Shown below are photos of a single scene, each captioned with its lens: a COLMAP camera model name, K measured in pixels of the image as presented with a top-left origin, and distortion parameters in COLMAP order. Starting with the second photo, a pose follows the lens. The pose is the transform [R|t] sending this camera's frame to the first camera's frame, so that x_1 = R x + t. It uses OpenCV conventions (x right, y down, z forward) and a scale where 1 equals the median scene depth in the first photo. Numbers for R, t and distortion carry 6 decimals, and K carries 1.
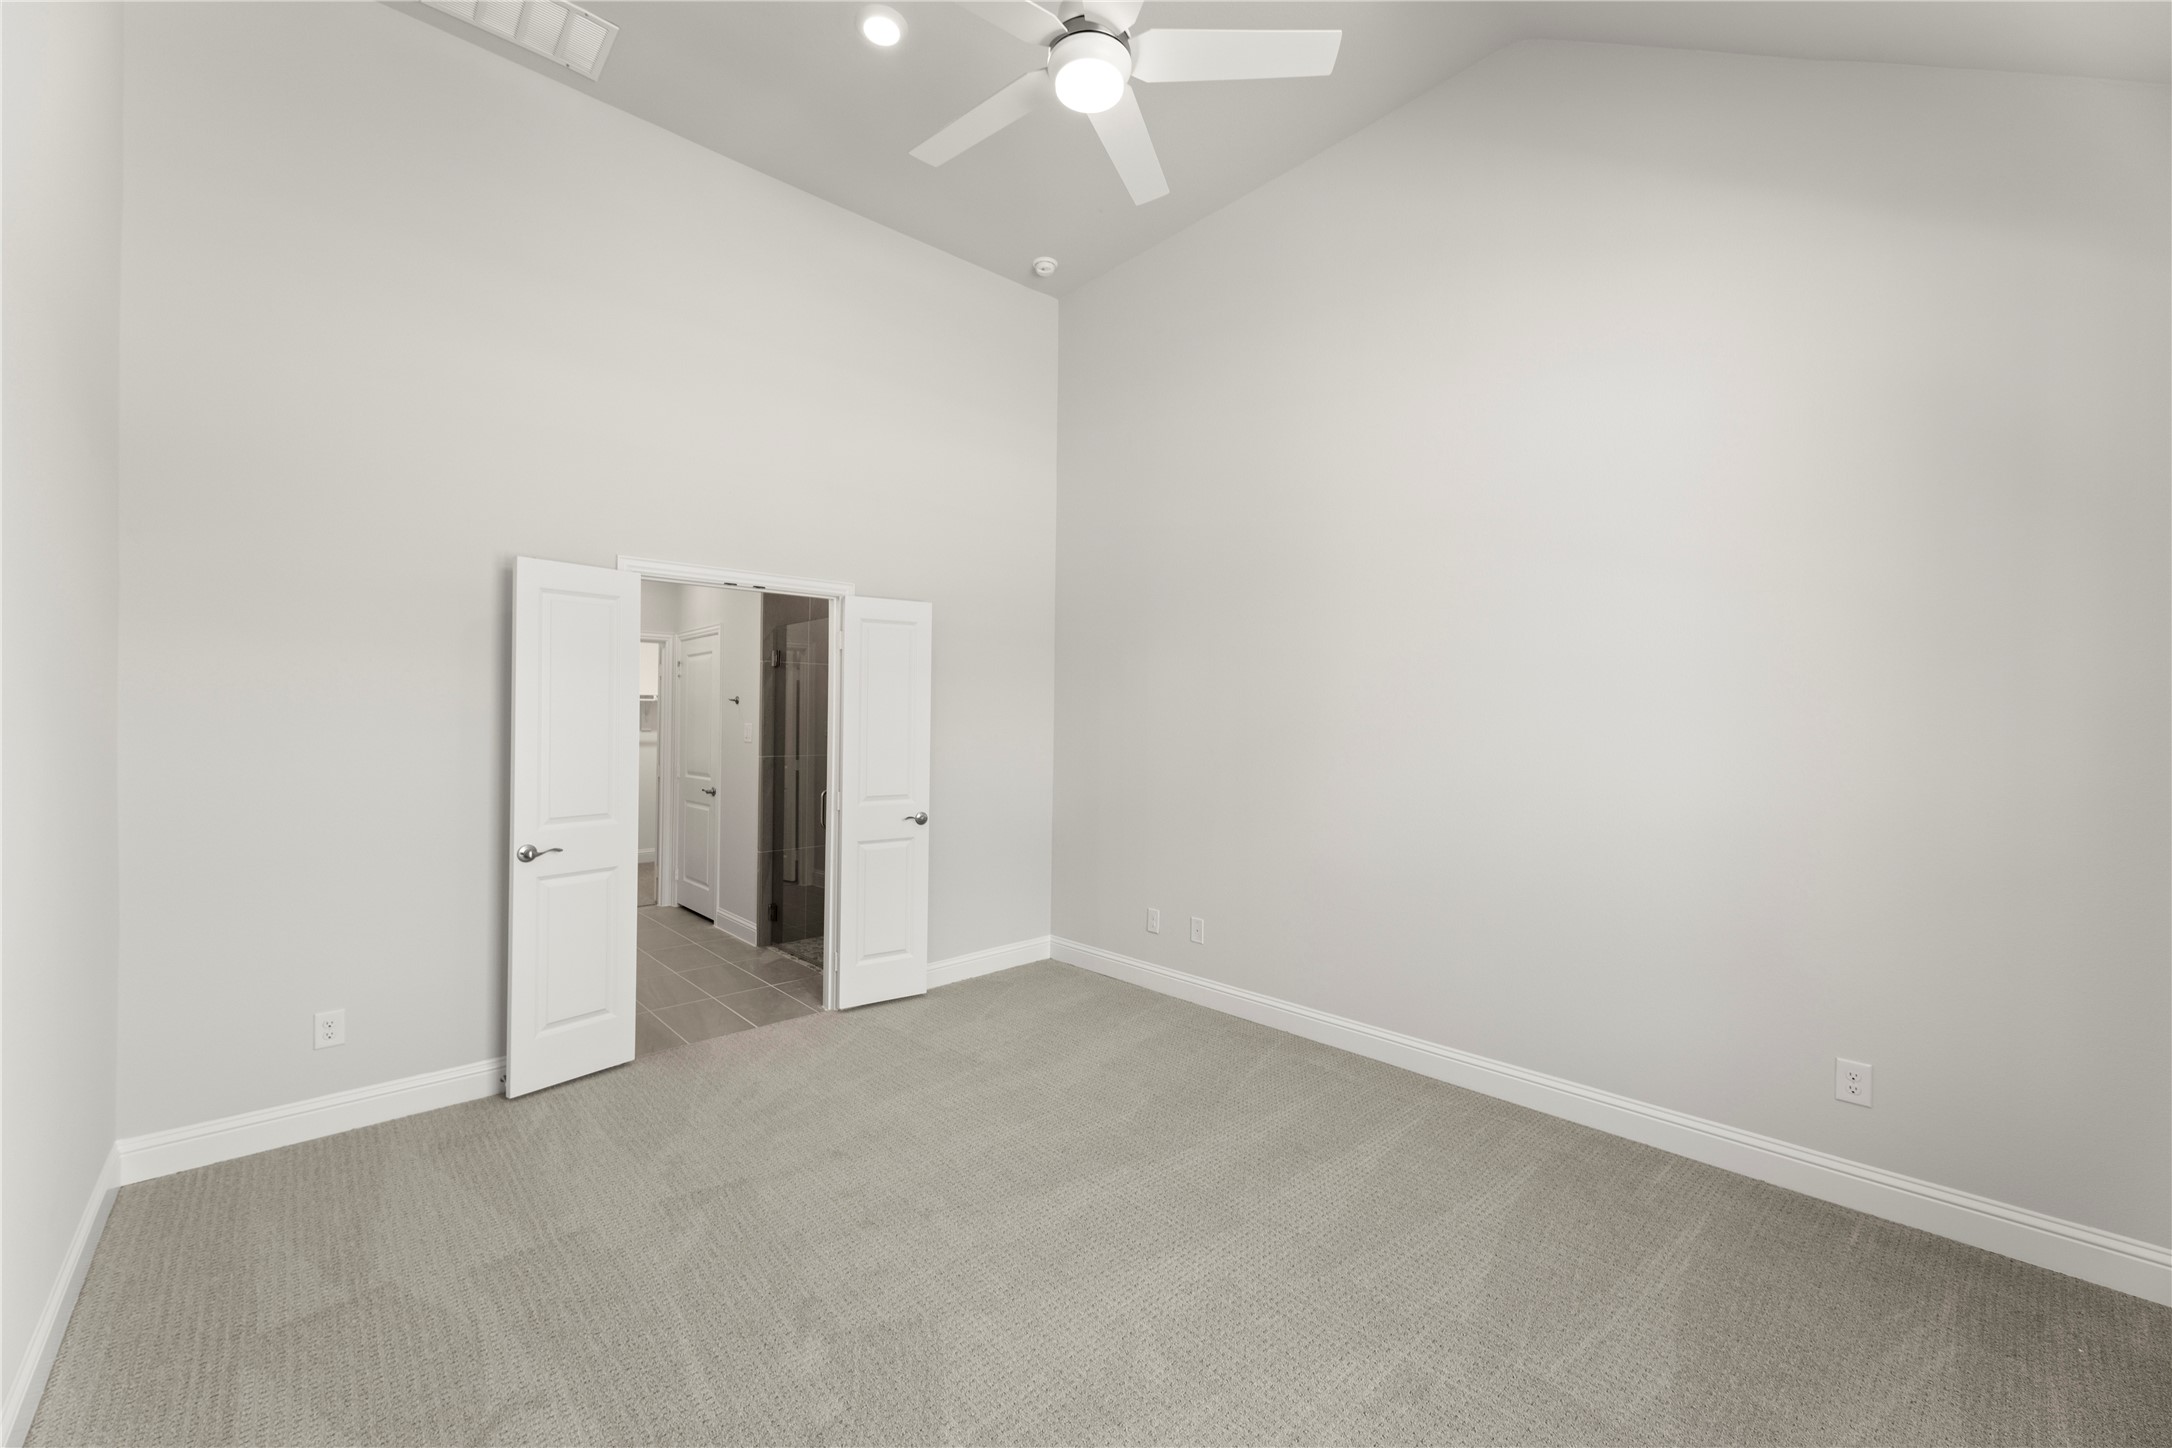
lens RADIAL K [[859.8, 0, 1120.7], [0, 859.8, 717.4], [0, 0, 1]] dist [0.001840, -0.000457]
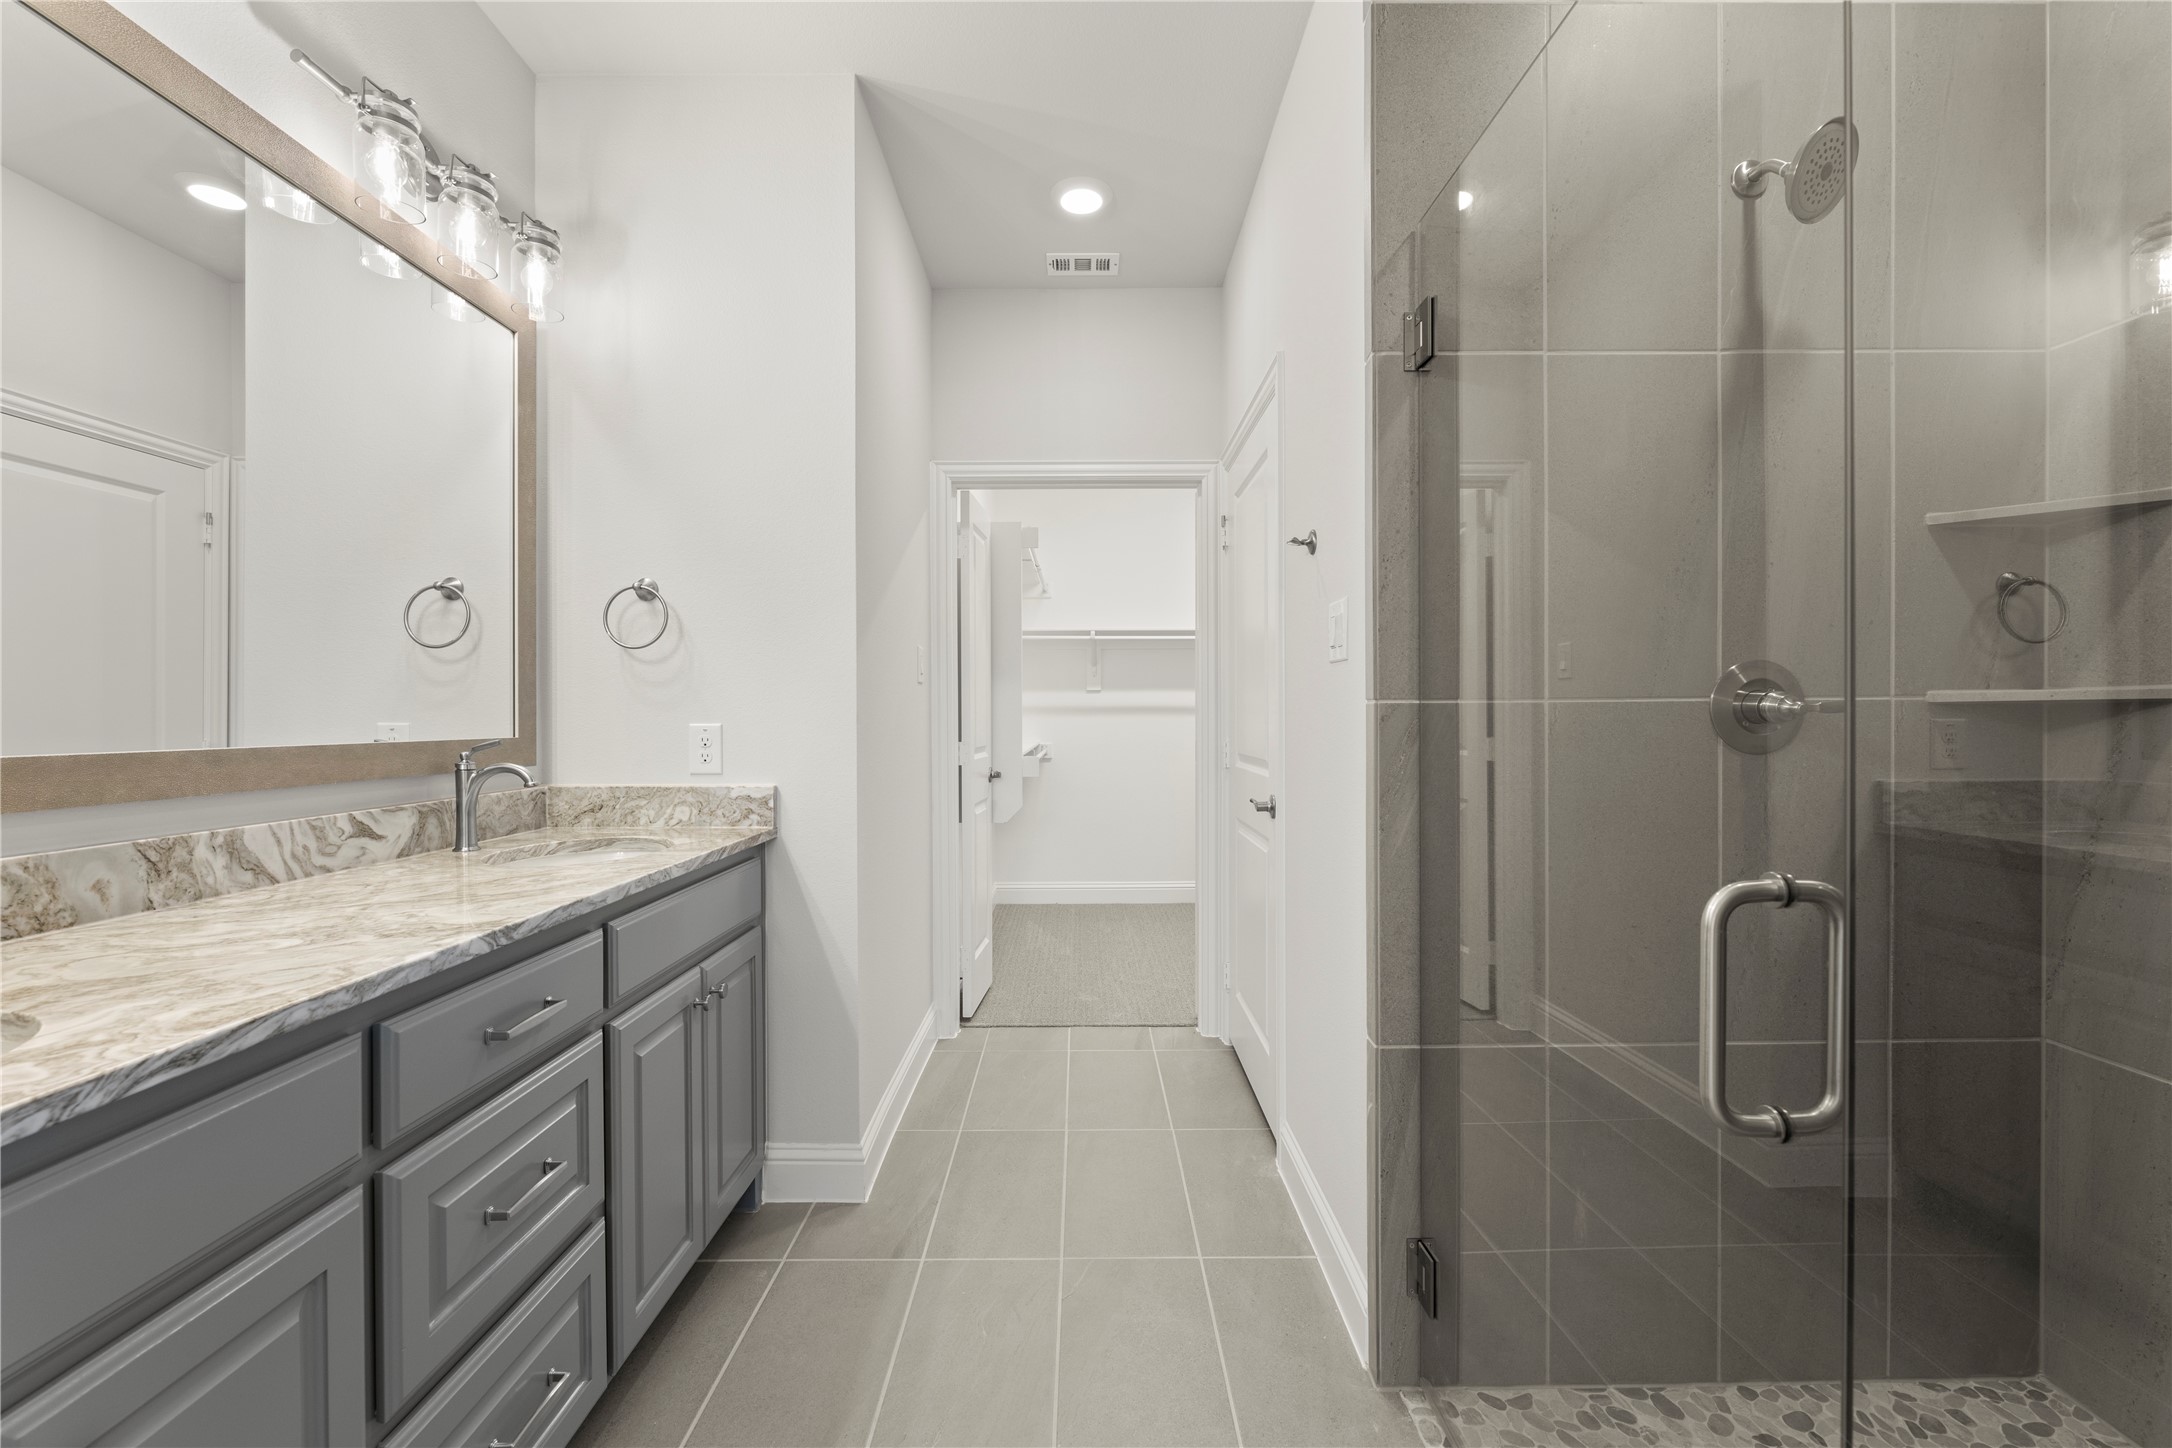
lens RADIAL K [[886.0, 0, 1082.6], [0, 886.0, 712.7], [0, 0, 1]] dist [-0.005236, -0.000182]
pose [[0.713021, -0.010276, -0.701067, -0.280812], [0.014115, 0.999900, -0.000301, 0.046997], [0.701000, -0.009681, 0.713095, 0.720981]]
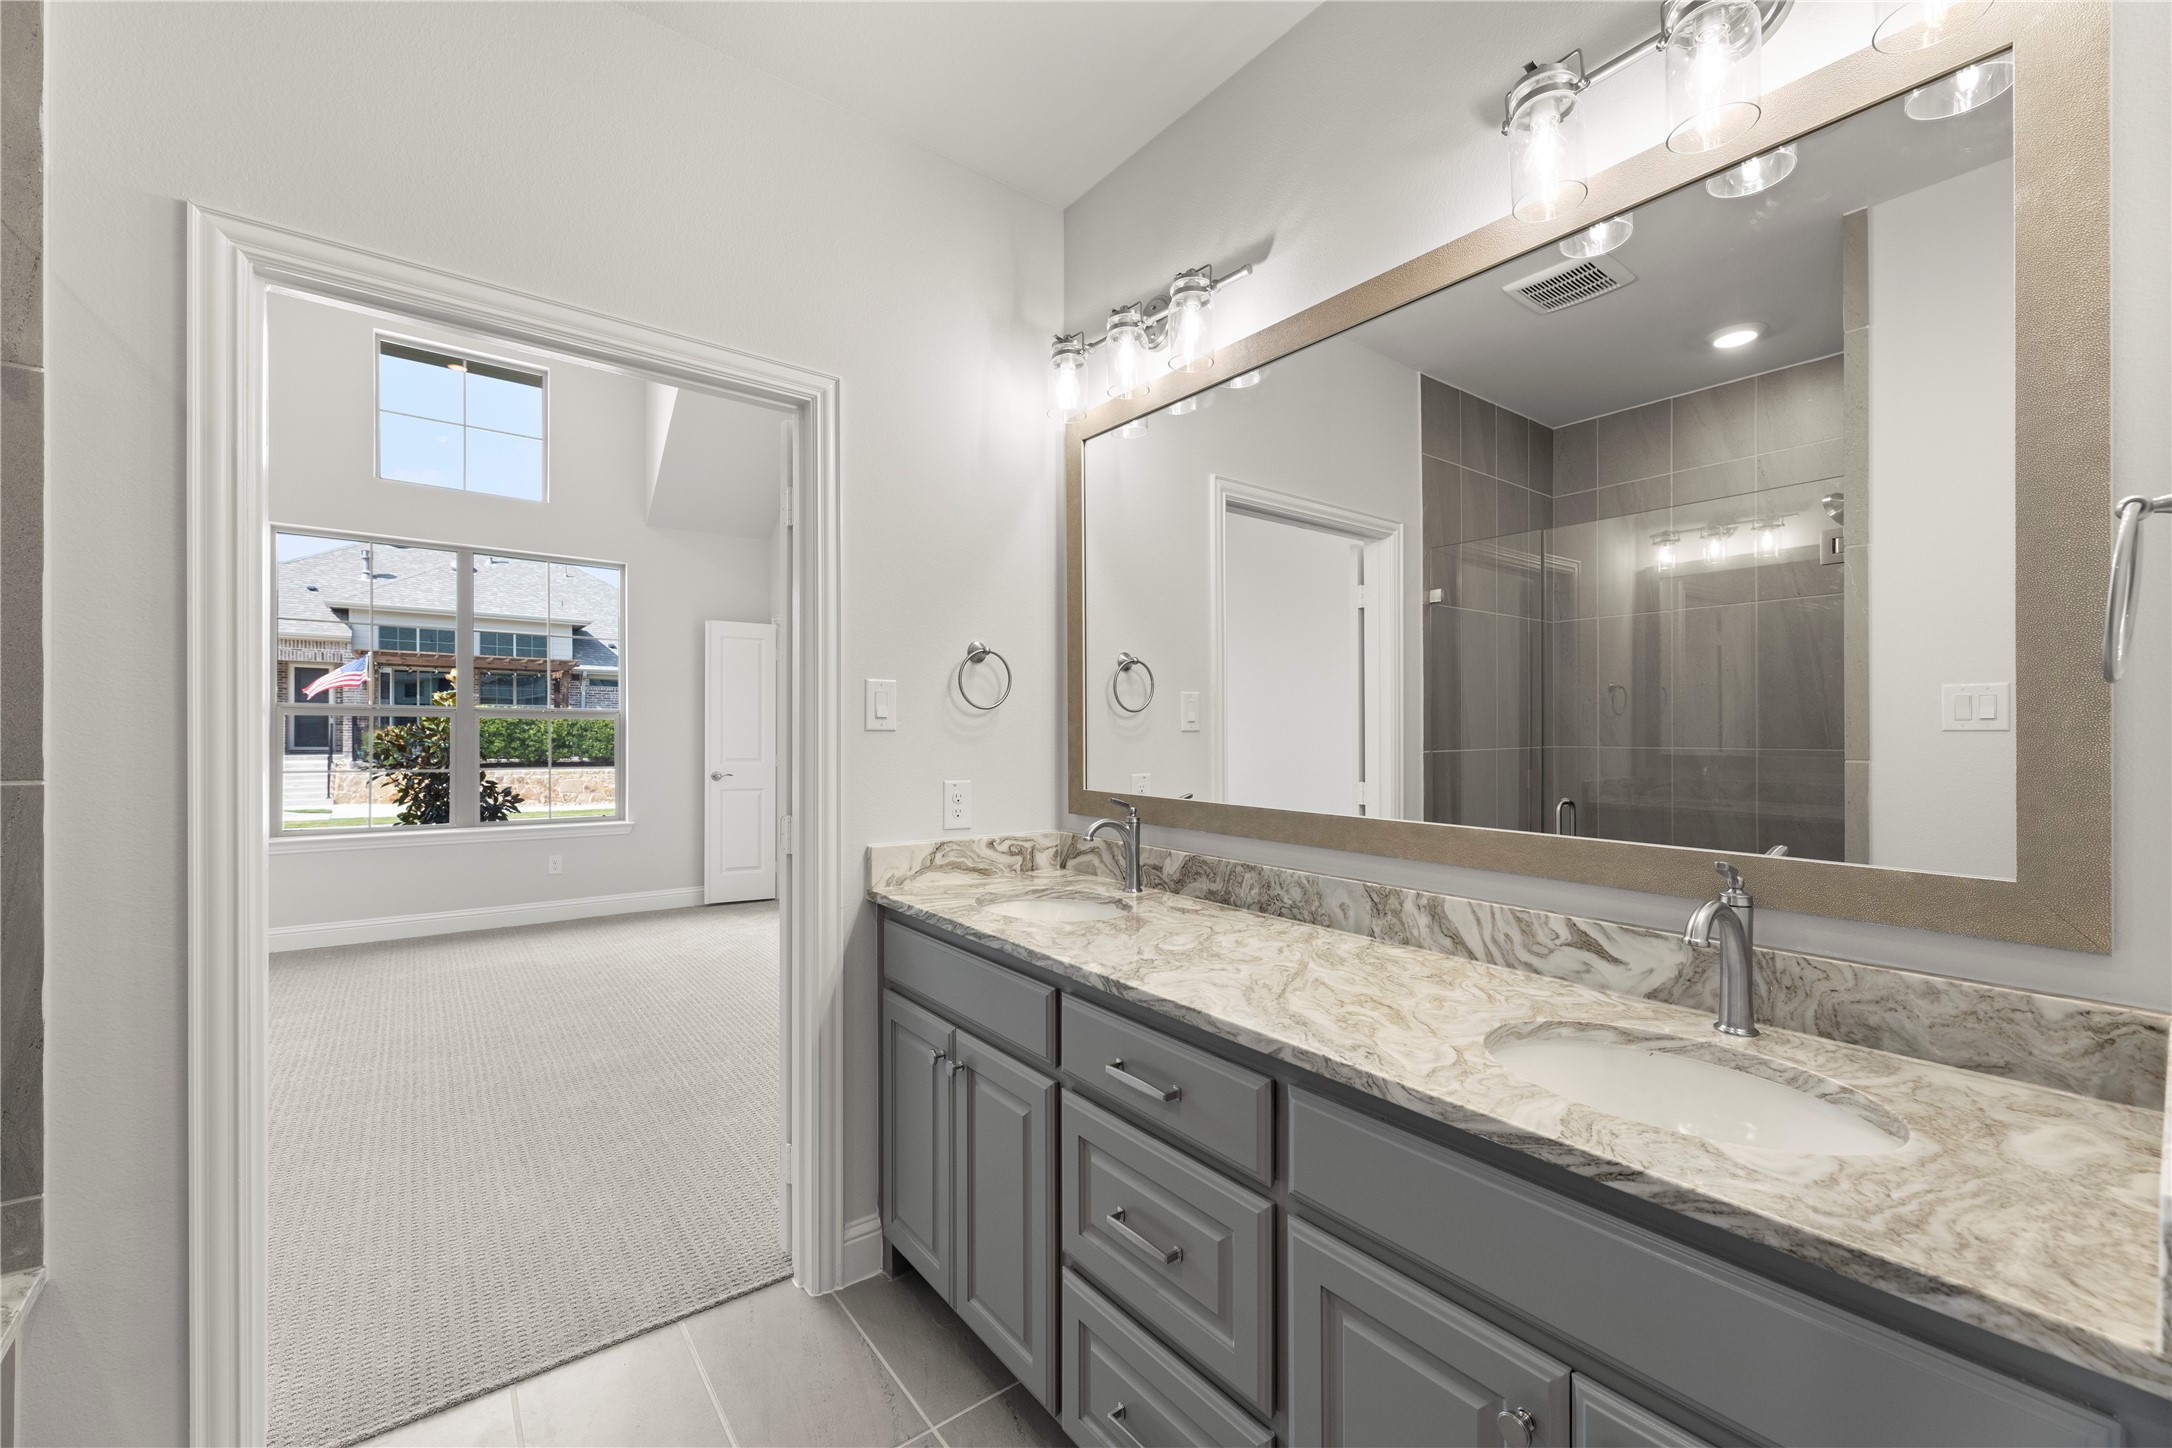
lens RADIAL K [[859.8, 0, 1090.2], [0, 859.8, 750.6], [0, 0, 1]] dist [0.001840, -0.000457]
pose [[-0.992856, -0.016737, 0.118138, -0.506452], [-0.015231, 0.999791, 0.013633, 0.030876], [-0.118341, 0.011736, -0.992904, 0.970261]]
